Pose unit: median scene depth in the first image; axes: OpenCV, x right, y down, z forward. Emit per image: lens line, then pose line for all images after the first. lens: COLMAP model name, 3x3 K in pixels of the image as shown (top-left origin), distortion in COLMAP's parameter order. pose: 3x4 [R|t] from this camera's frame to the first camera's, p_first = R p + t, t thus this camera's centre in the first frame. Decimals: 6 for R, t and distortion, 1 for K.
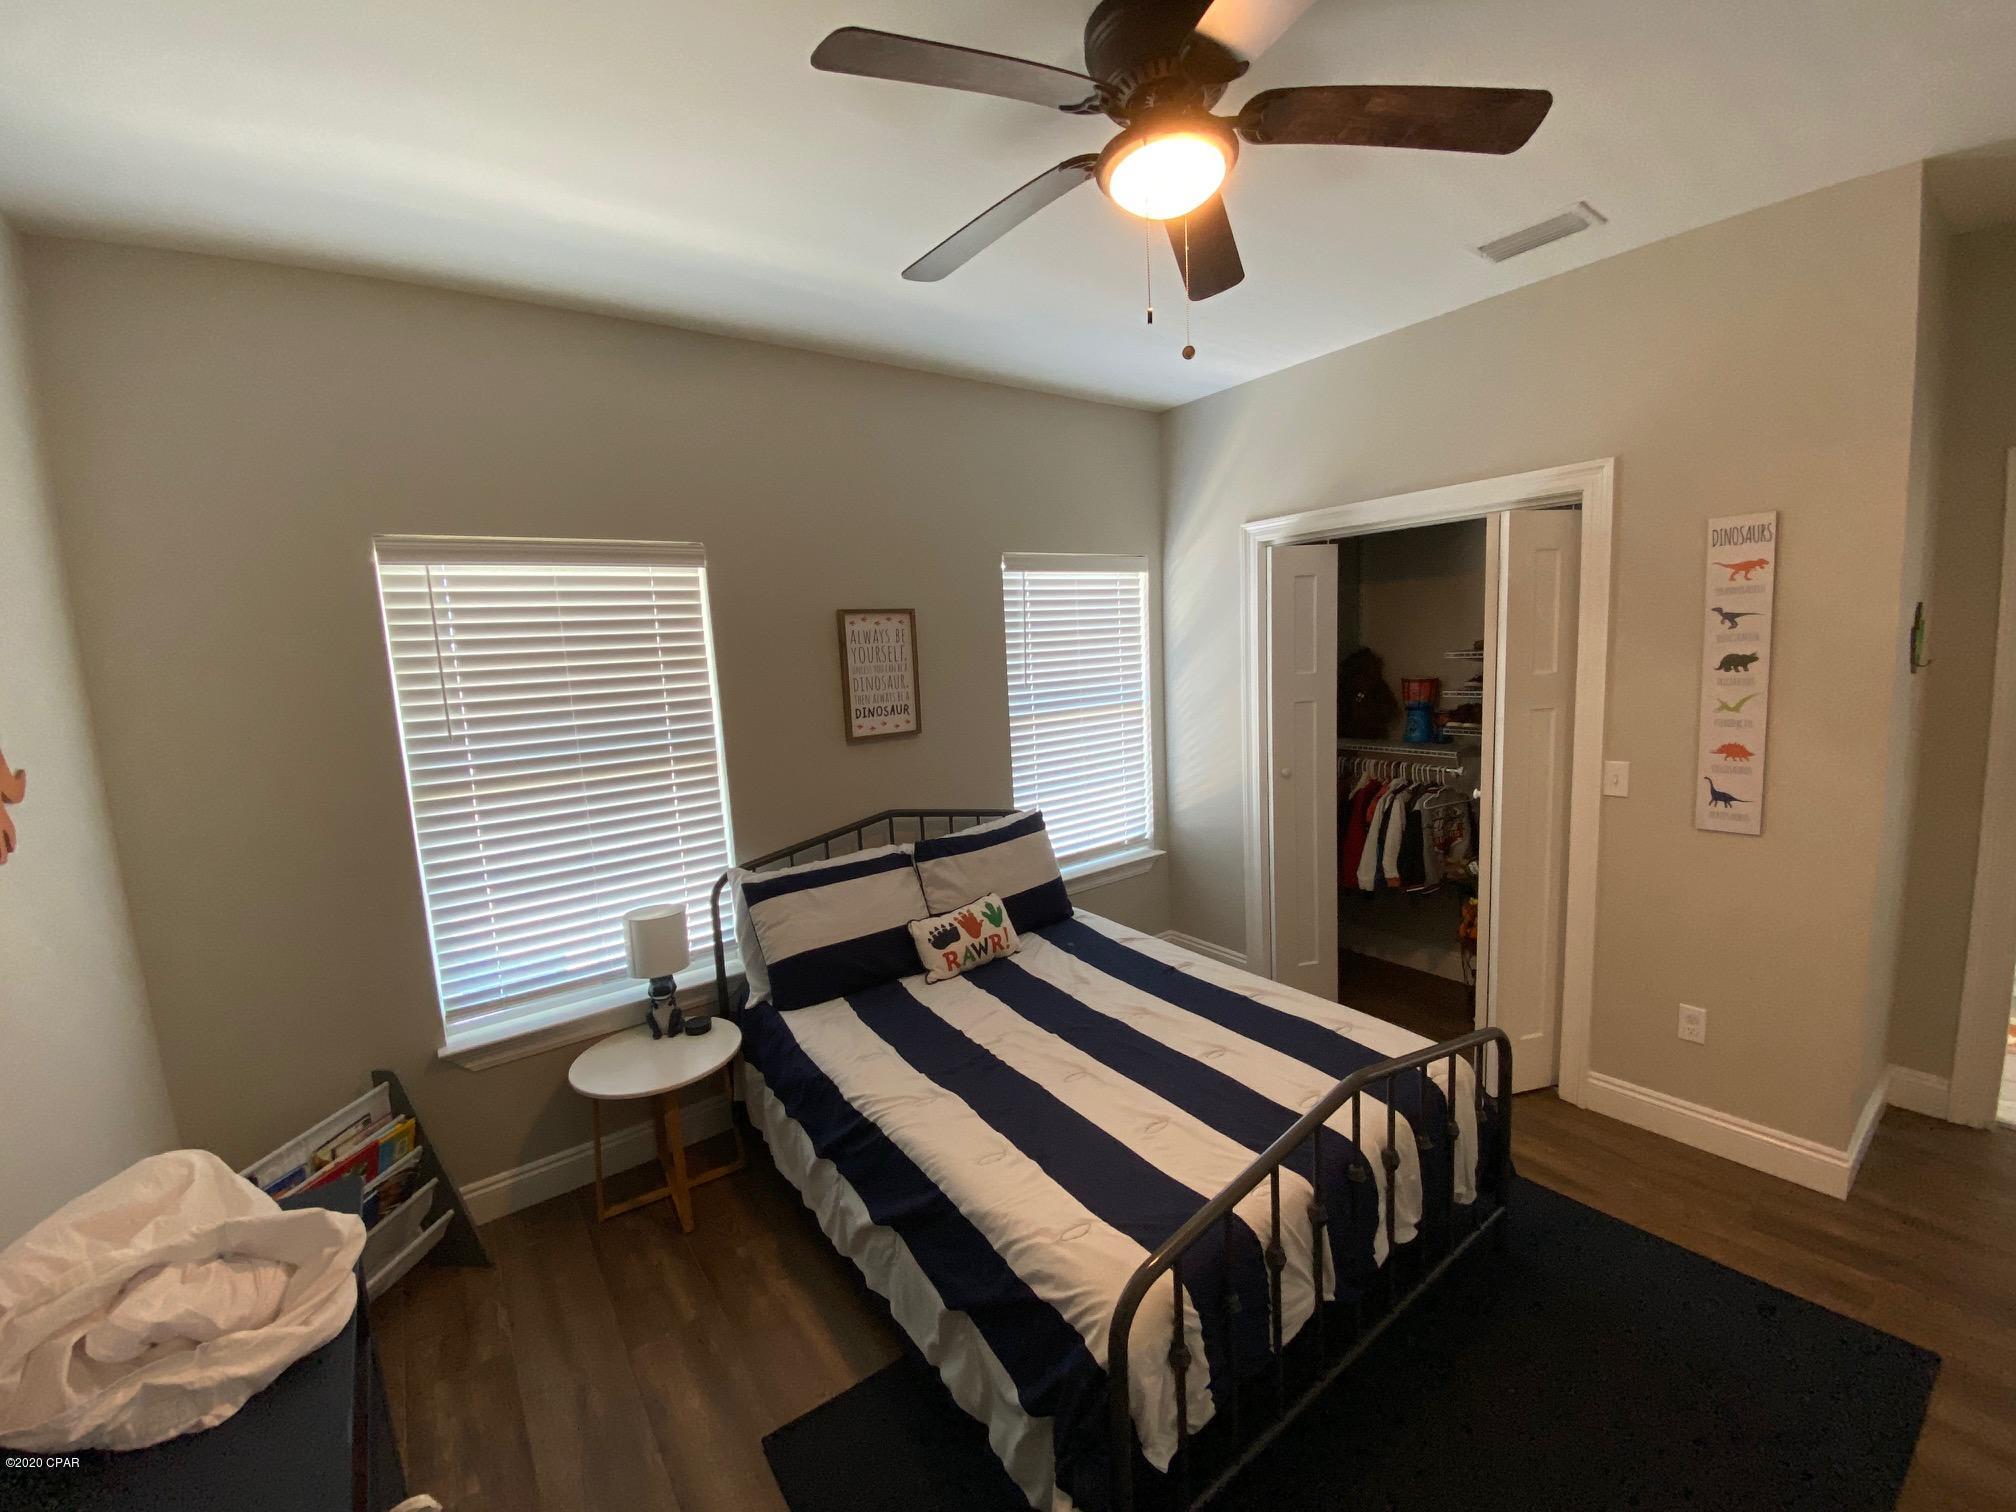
lens RADIAL K [[814.5, 0, 1015.4], [0, 814.5, 752.9], [0, 0, 1]] dist [0.015704, -0.018335]
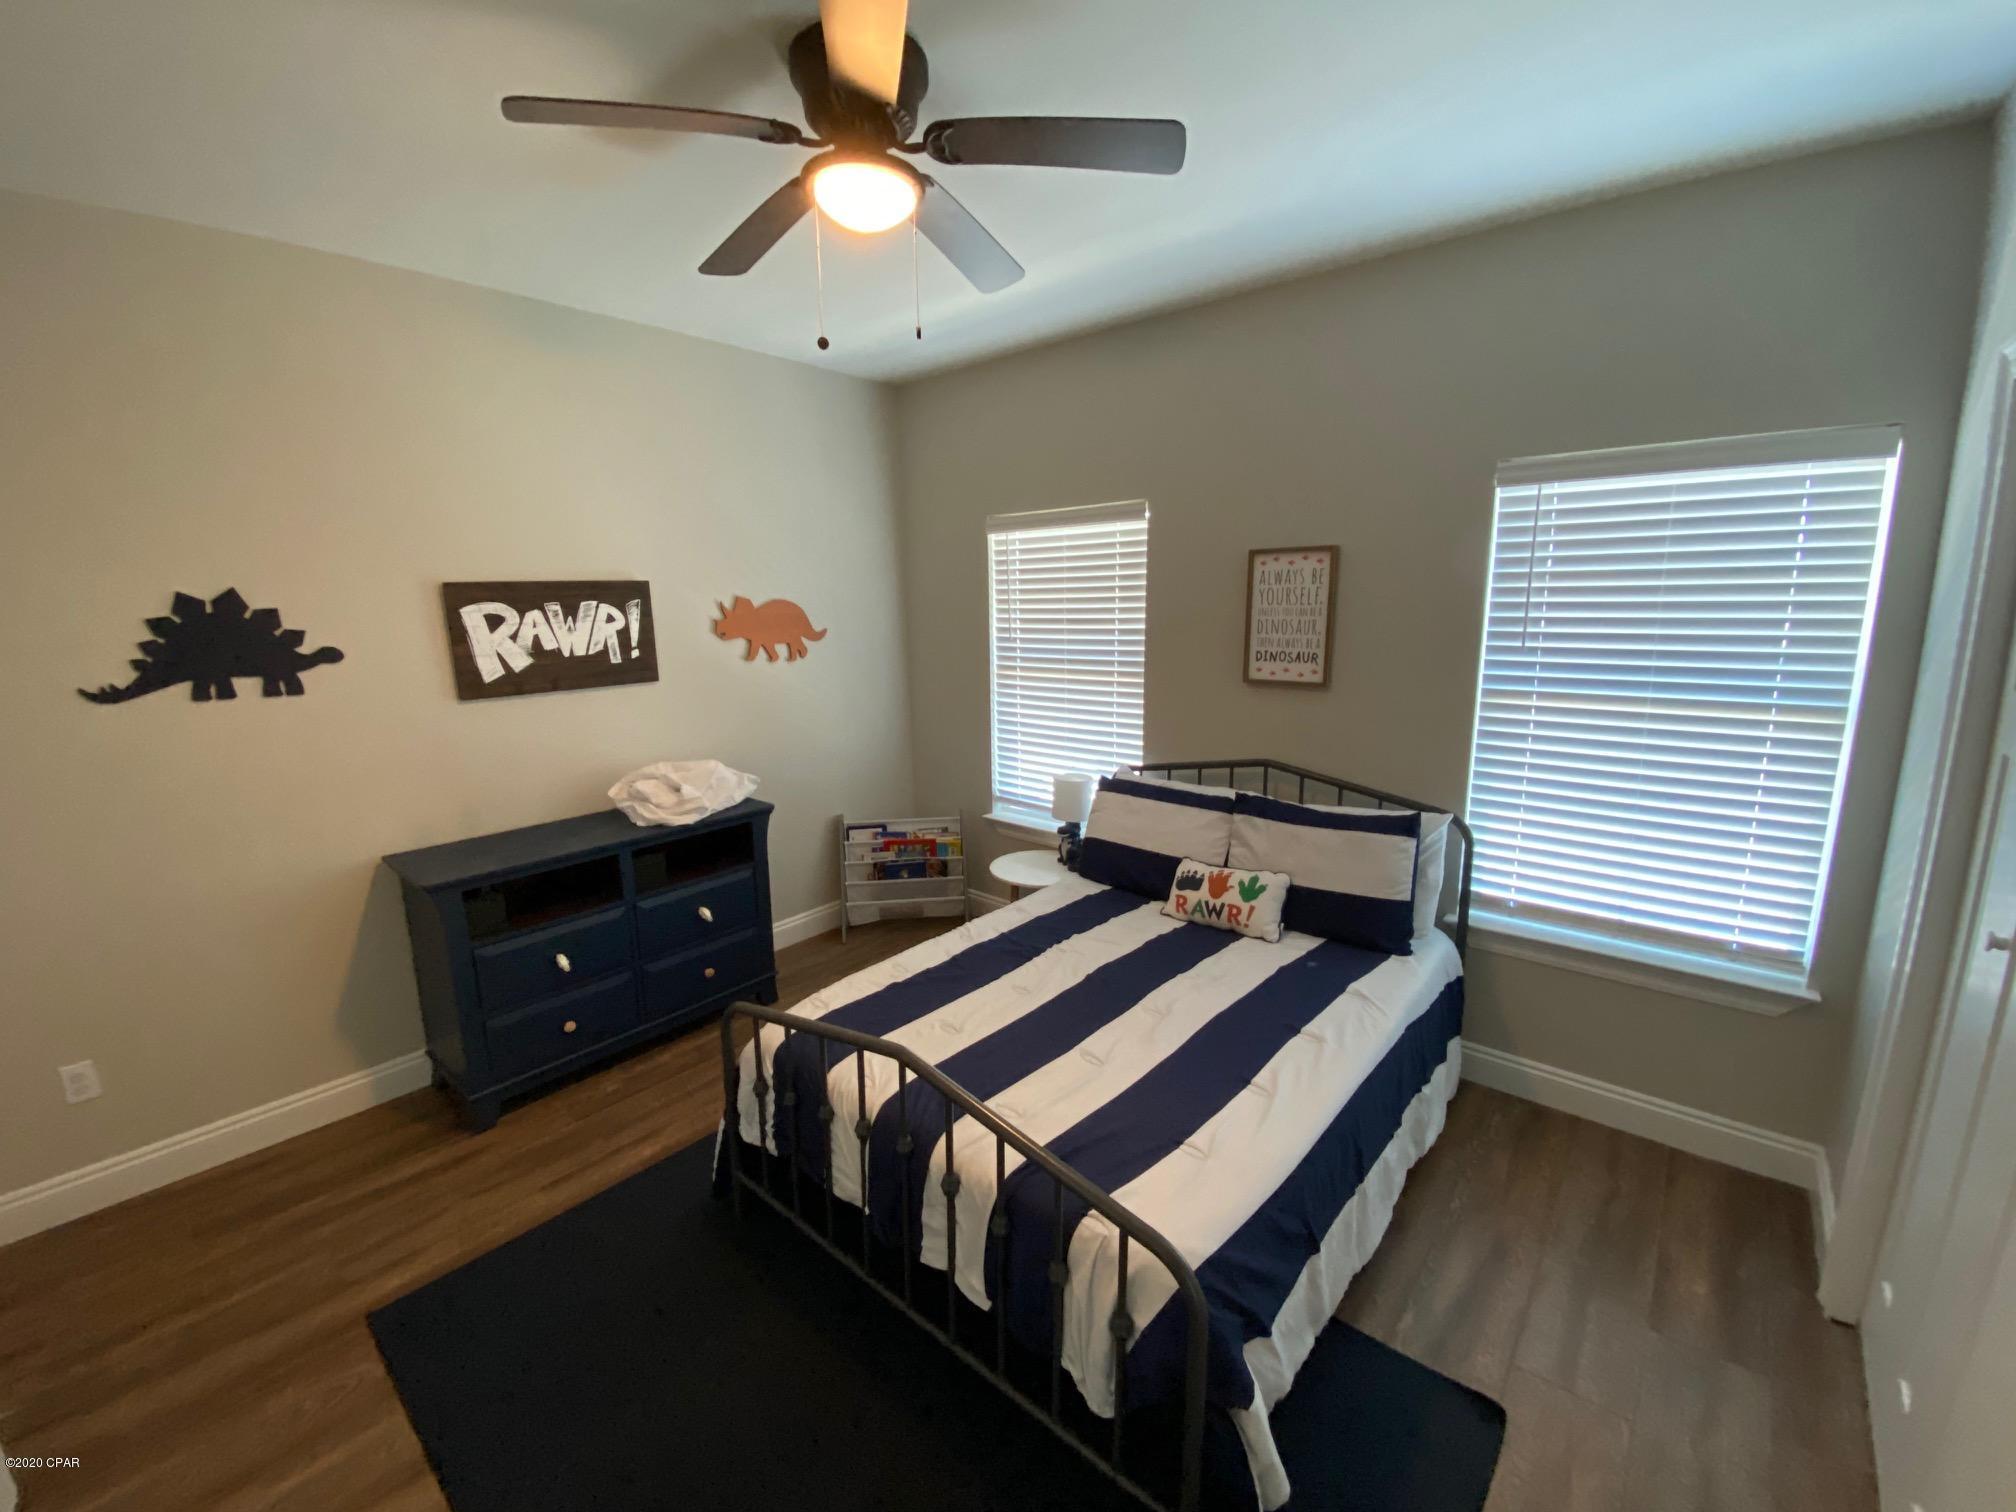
lens RADIAL K [[814.5, 0, 1016.9], [0, 814.5, 759.1], [0, 0, 1]] dist [0.015704, -0.018335]
pose [[0.213642, 0.234928, -0.948244, 0.804278], [-0.125307, 0.969226, 0.211894, -0.112291], [0.968842, 0.073552, 0.236506, 0.542341]]
